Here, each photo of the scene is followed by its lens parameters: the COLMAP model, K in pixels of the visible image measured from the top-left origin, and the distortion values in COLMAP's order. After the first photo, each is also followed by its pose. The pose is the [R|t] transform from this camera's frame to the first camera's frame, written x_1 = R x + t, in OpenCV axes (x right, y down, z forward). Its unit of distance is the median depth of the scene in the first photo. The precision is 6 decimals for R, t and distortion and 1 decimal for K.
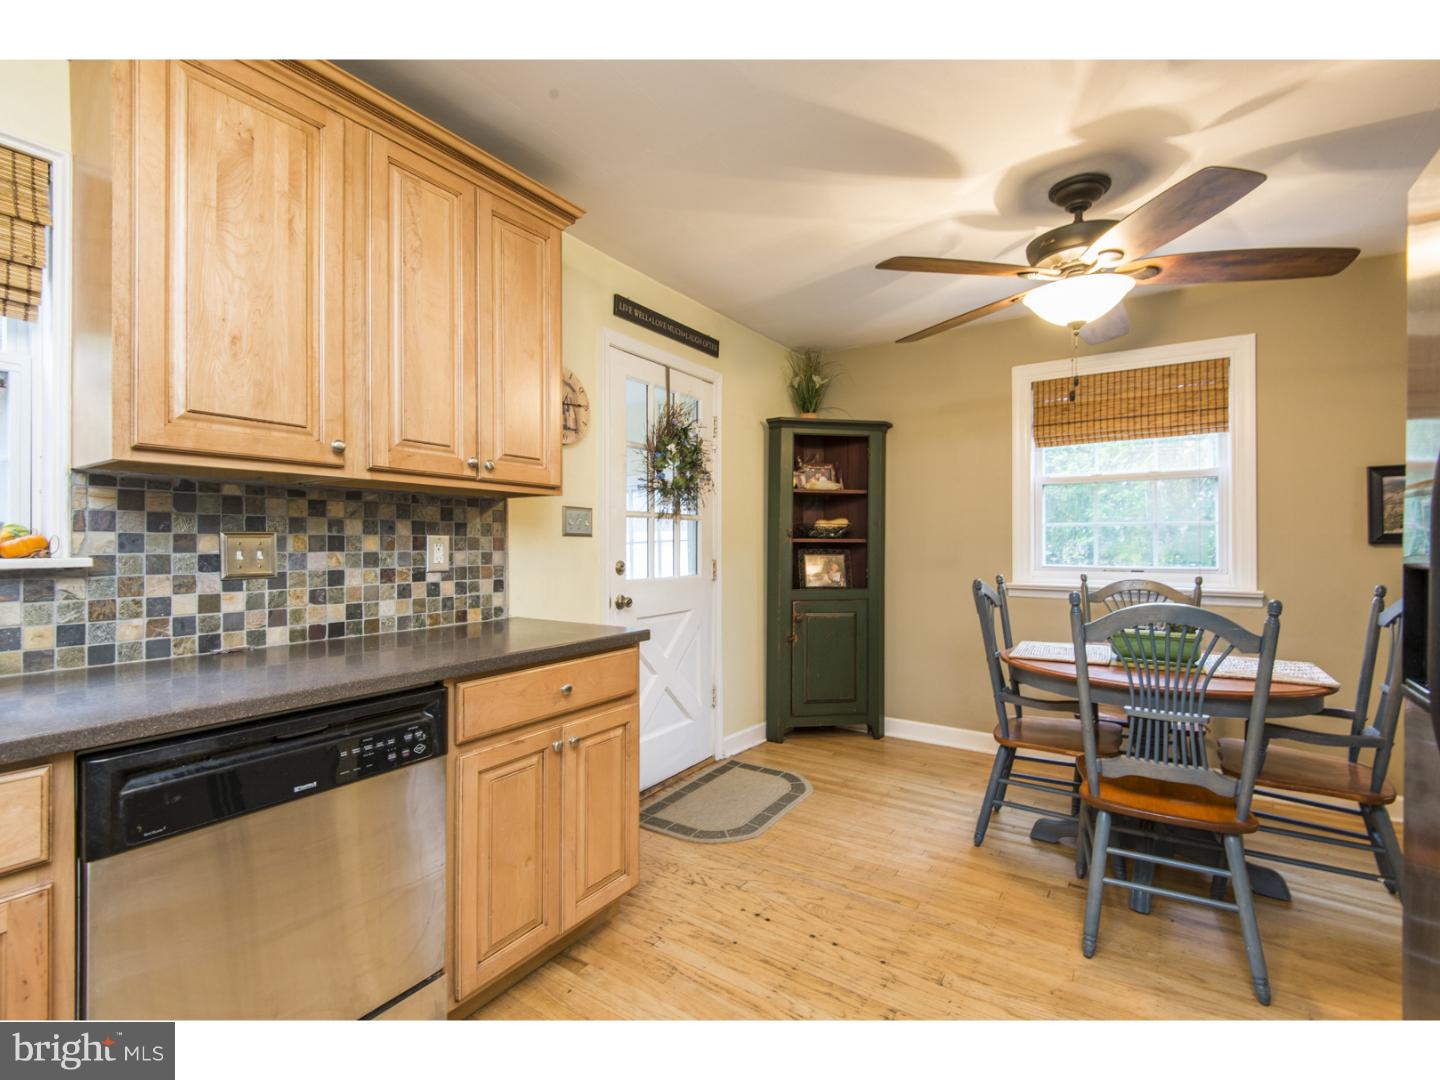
lens RADIAL K [[652.3, 0, 722.6], [0, 652.3, 541.7], [0, 0, 1]] dist [0.027860, -0.016997]
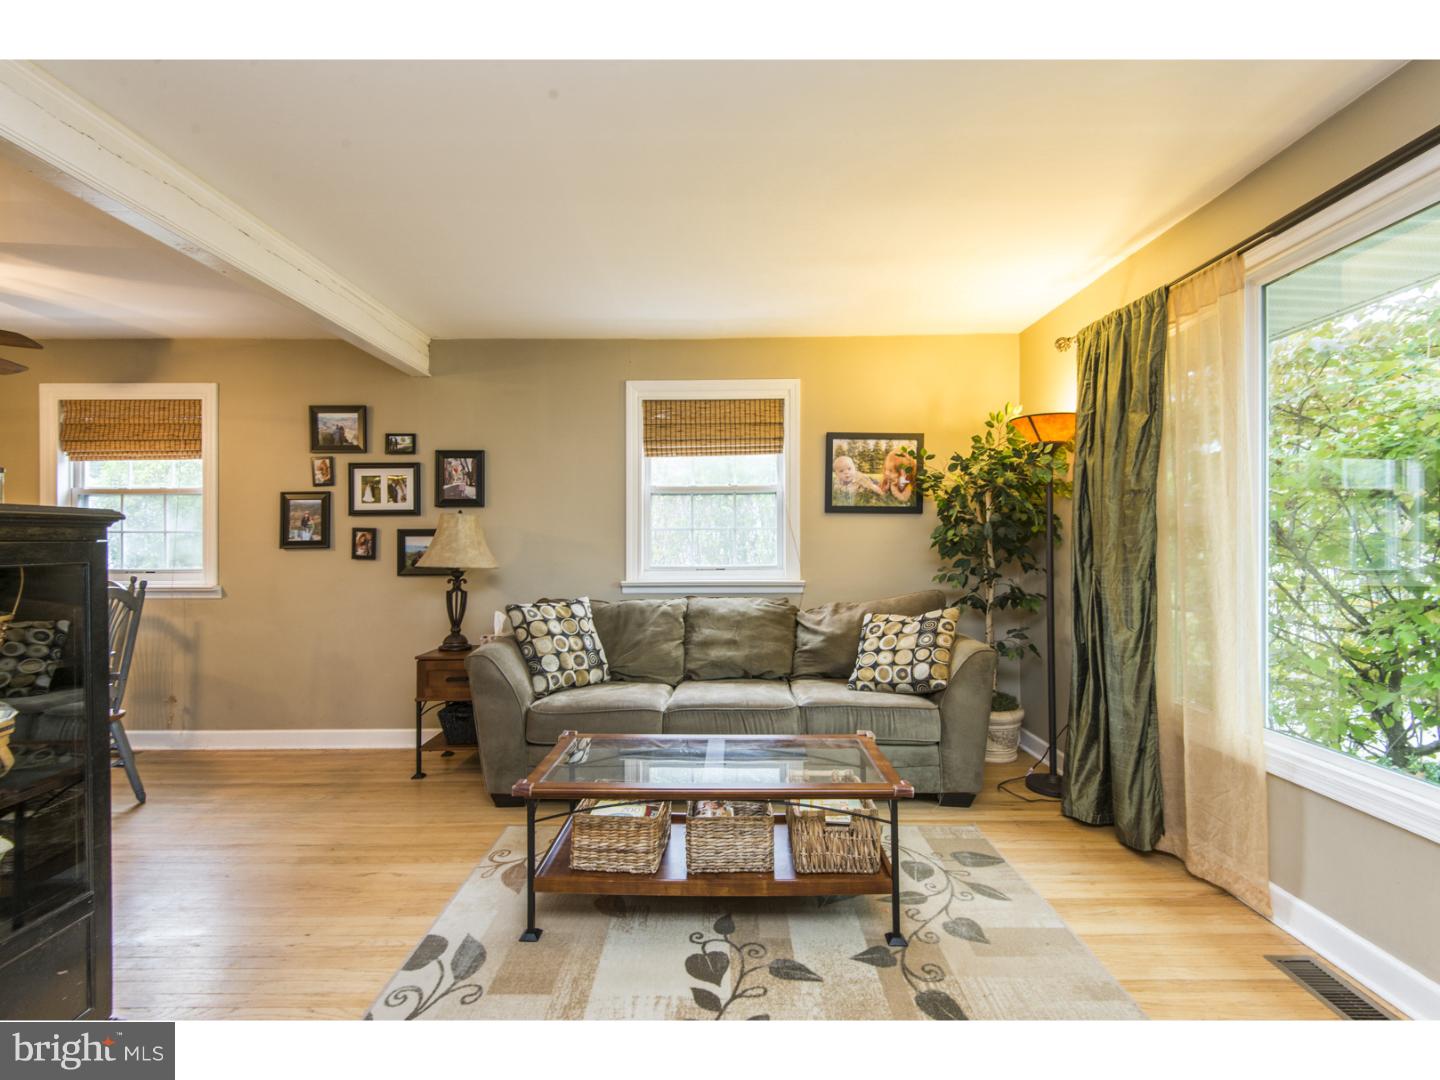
lens RADIAL K [[652.3, 0, 726.8], [0, 652.3, 542.3], [0, 0, 1]] dist [0.027860, -0.016997]
pose [[0.829388, -0.001235, 0.558672, 1.271758], [0.001935, 0.999998, -0.000663, -0.008670], [-0.558670, 0.001631, 0.829389, -0.840004]]
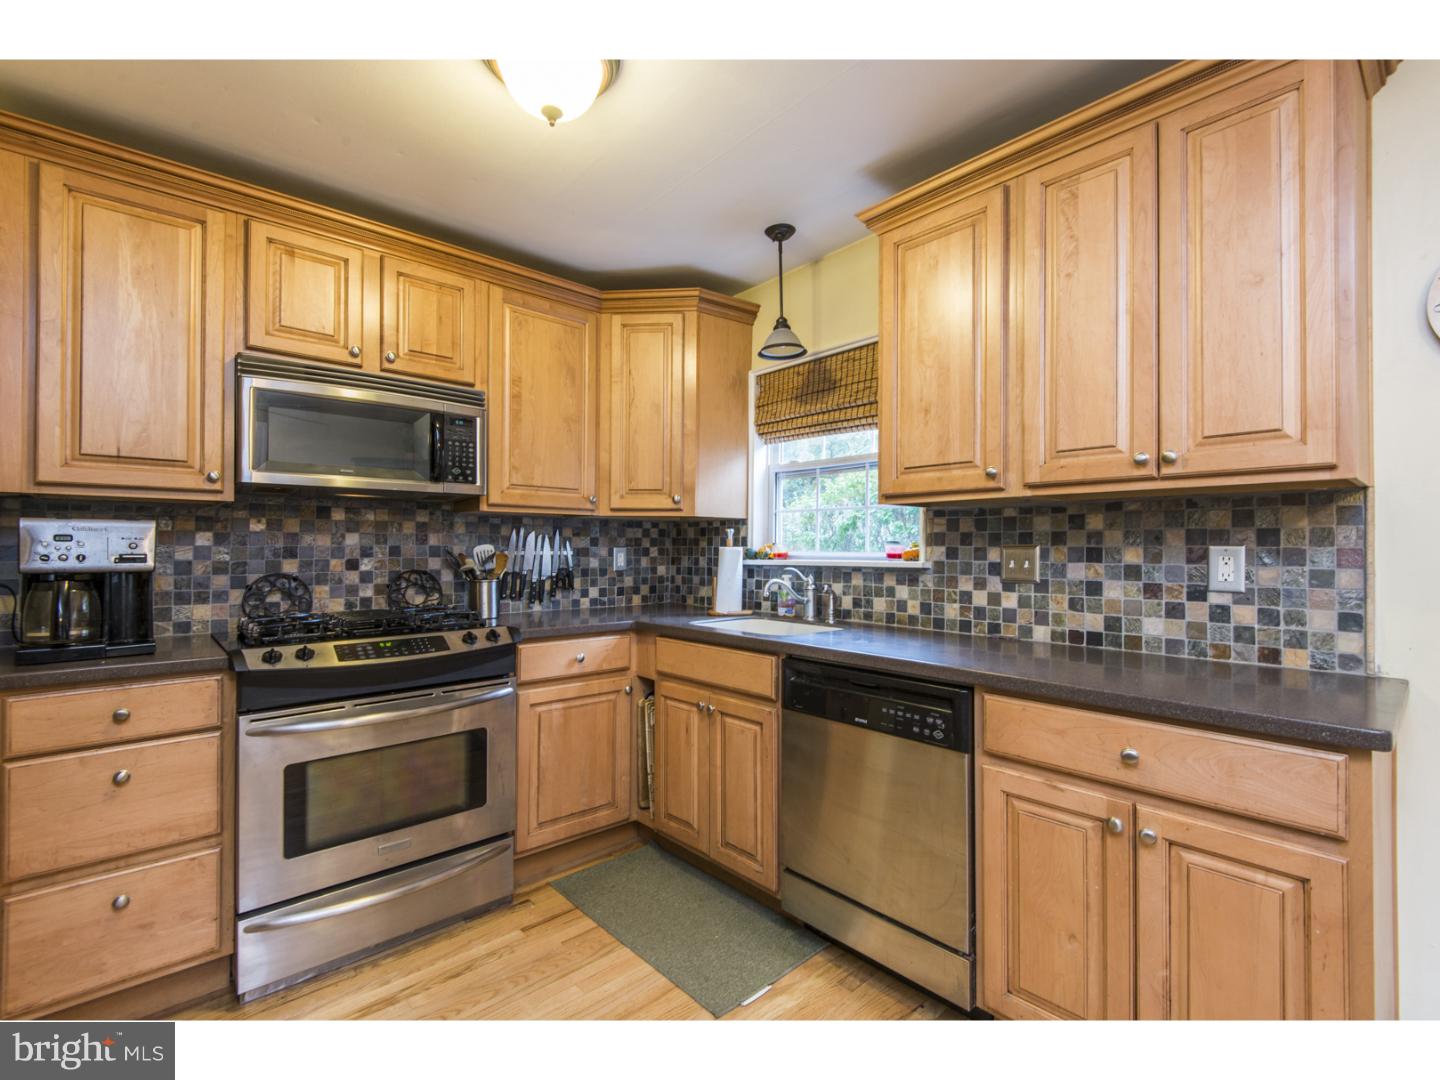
lens RADIAL K [[652.3, 0, 721.9], [0, 652.3, 539.5], [0, 0, 1]] dist [0.027860, -0.016997]
pose [[-0.249742, -0.013282, -0.968221, 0.479723], [0.000214, 0.999905, -0.013771, -0.006353], [0.968312, -0.003646, -0.249716, 0.594156]]
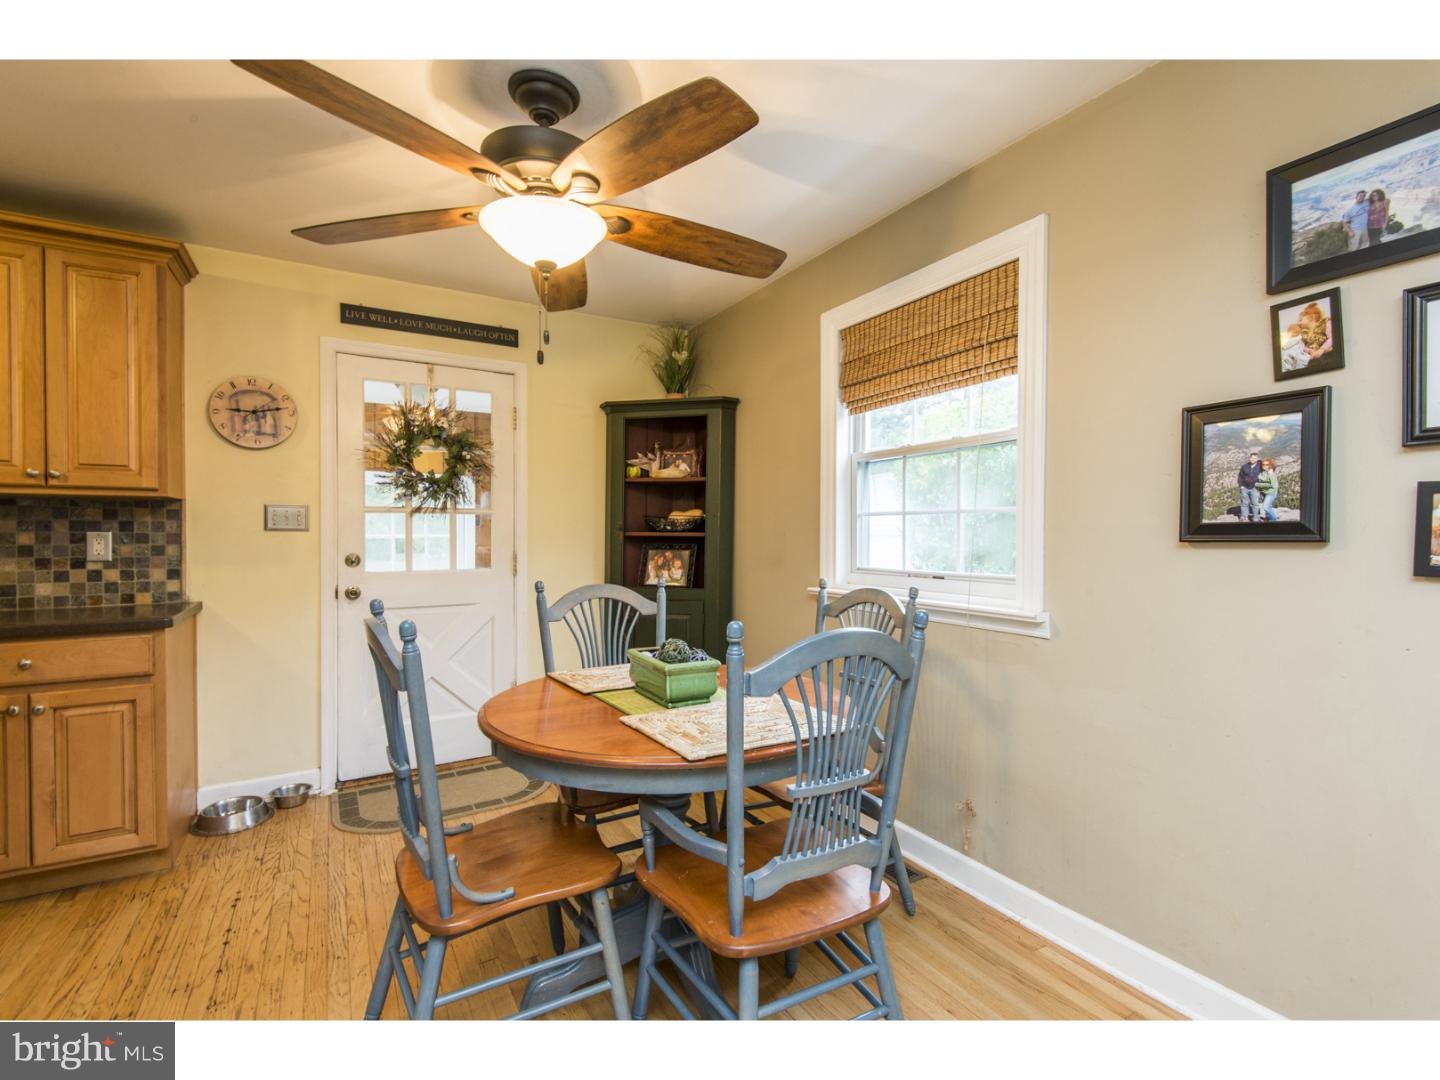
lens RADIAL K [[652.3, 0, 720.5], [0, 652.3, 543.4], [0, 0, 1]] dist [0.027860, -0.016997]
pose [[0.900409, 0.006382, -0.434998, 1.120093], [0.001029, 0.999858, 0.016800, -0.006957], [0.435044, -0.015575, 0.900275, 0.386916]]
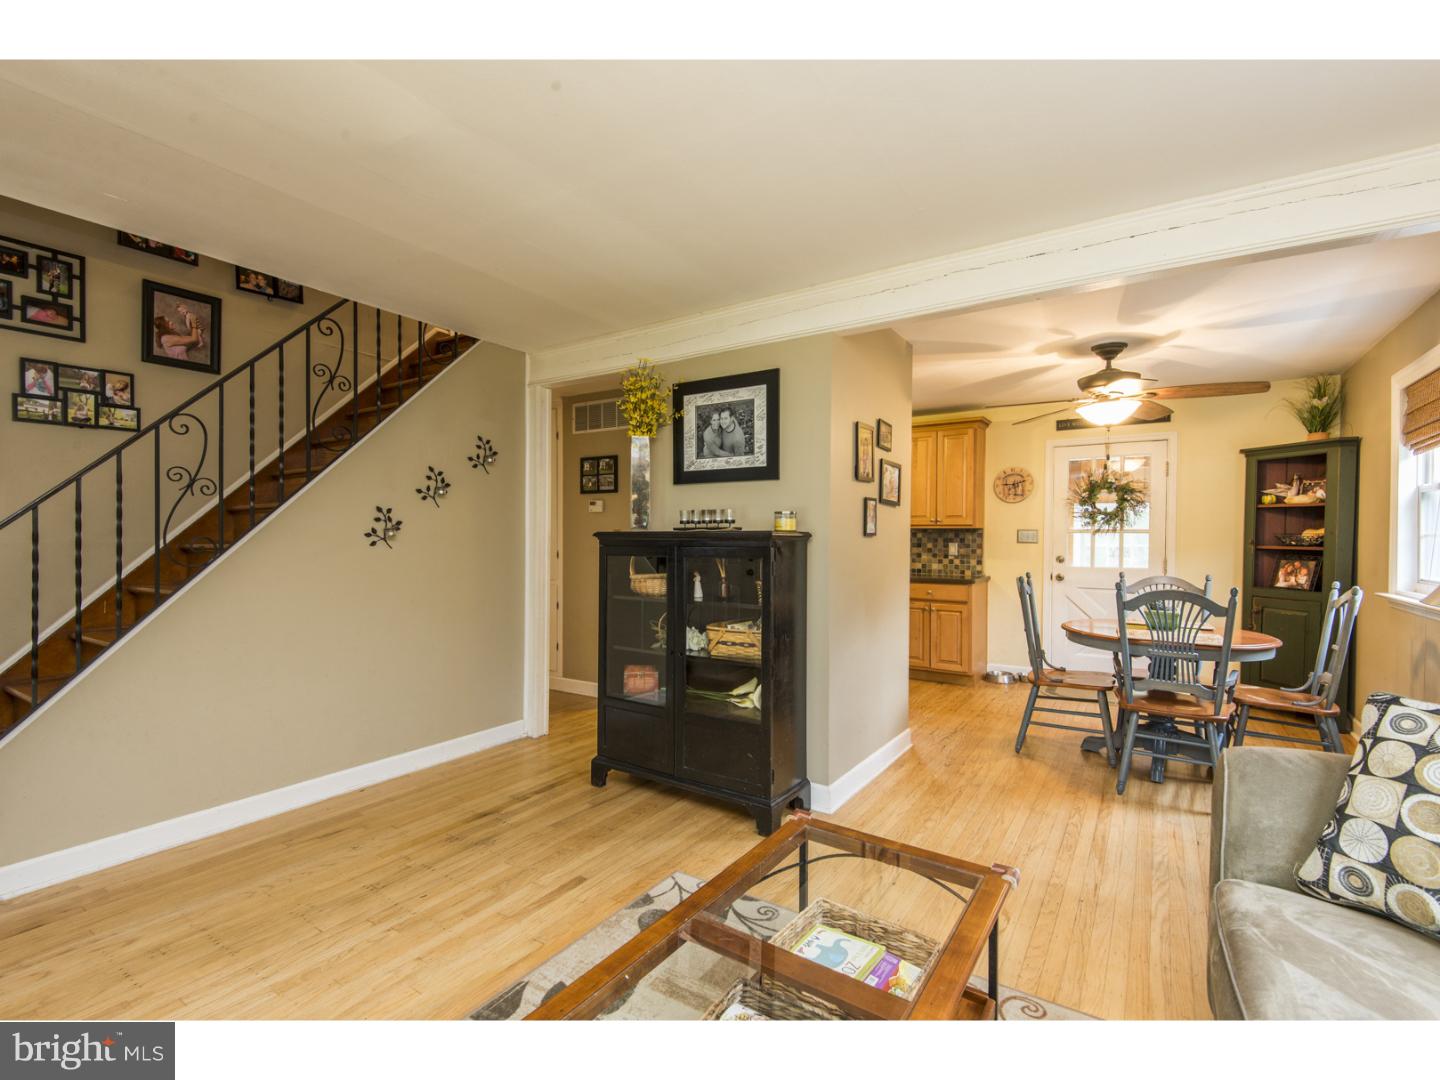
lens RADIAL K [[652.3, 0, 720.4], [0, 652.3, 543.2], [0, 0, 1]] dist [0.027860, -0.016997]
pose [[0.009467, 0.009187, -0.999913, 2.369308], [-0.003183, 0.999953, 0.009157, -0.030813], [0.999950, 0.003096, 0.009496, -0.045477]]
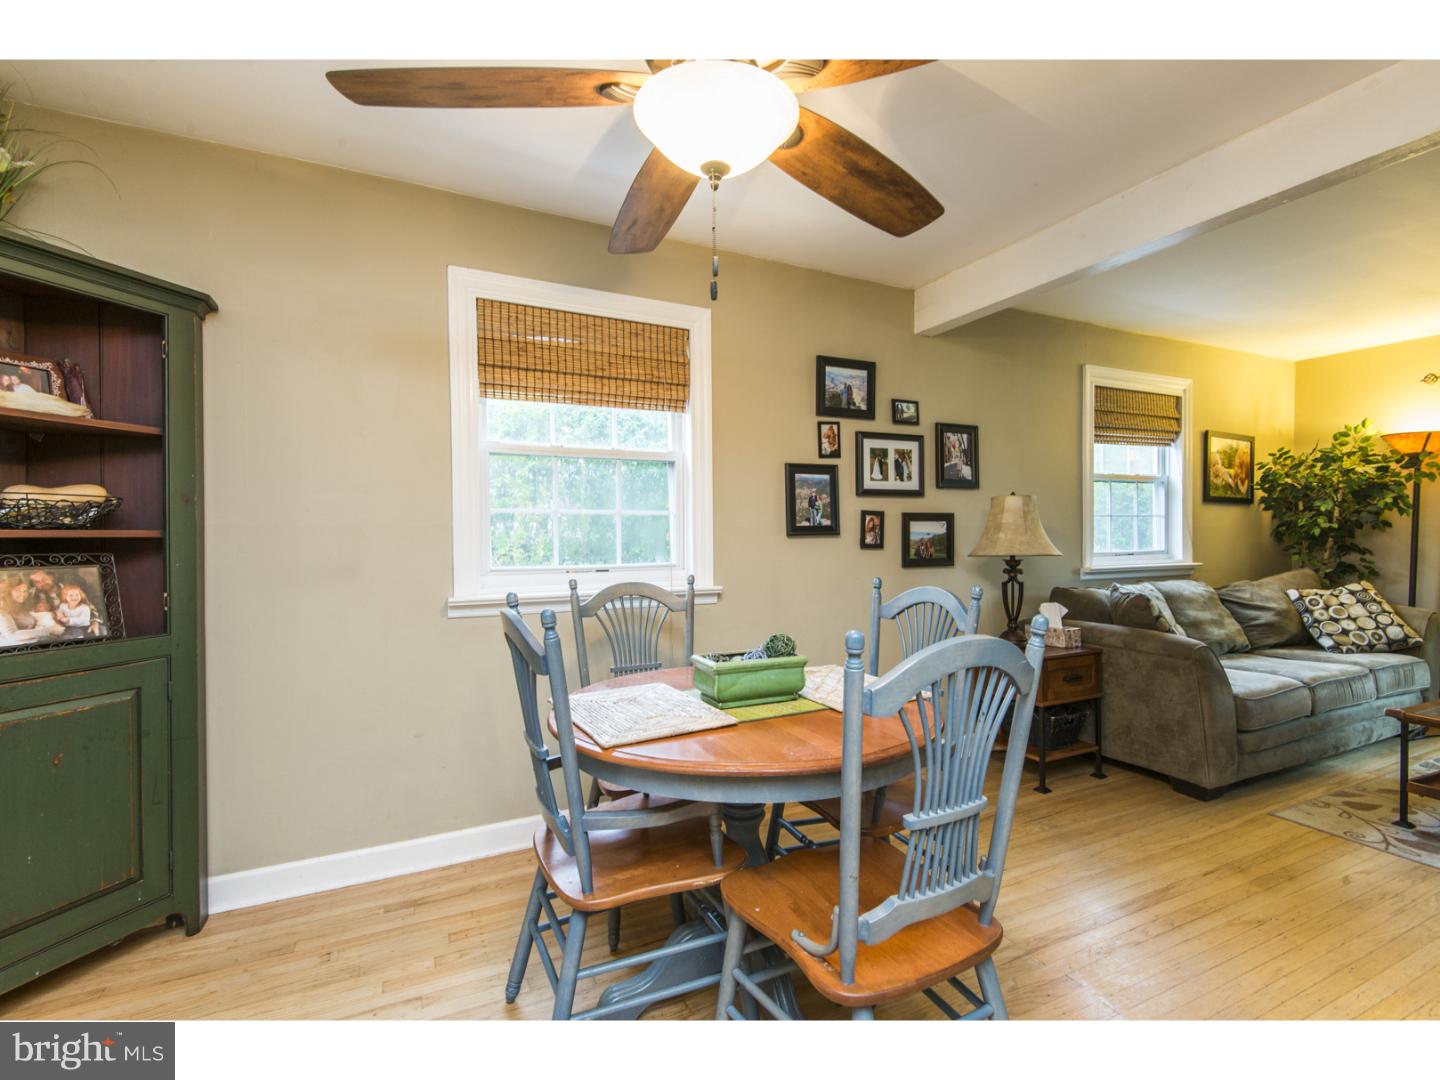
lens RADIAL K [[652.3, 0, 723.2], [0, 652.3, 544.9], [0, 0, 1]] dist [0.027860, -0.016997]
pose [[0.507448, -0.017416, 0.861506, 0.023490], [0.003052, 0.999826, 0.018414, -0.001754], [-0.861677, -0.006715, 0.507413, 0.716512]]
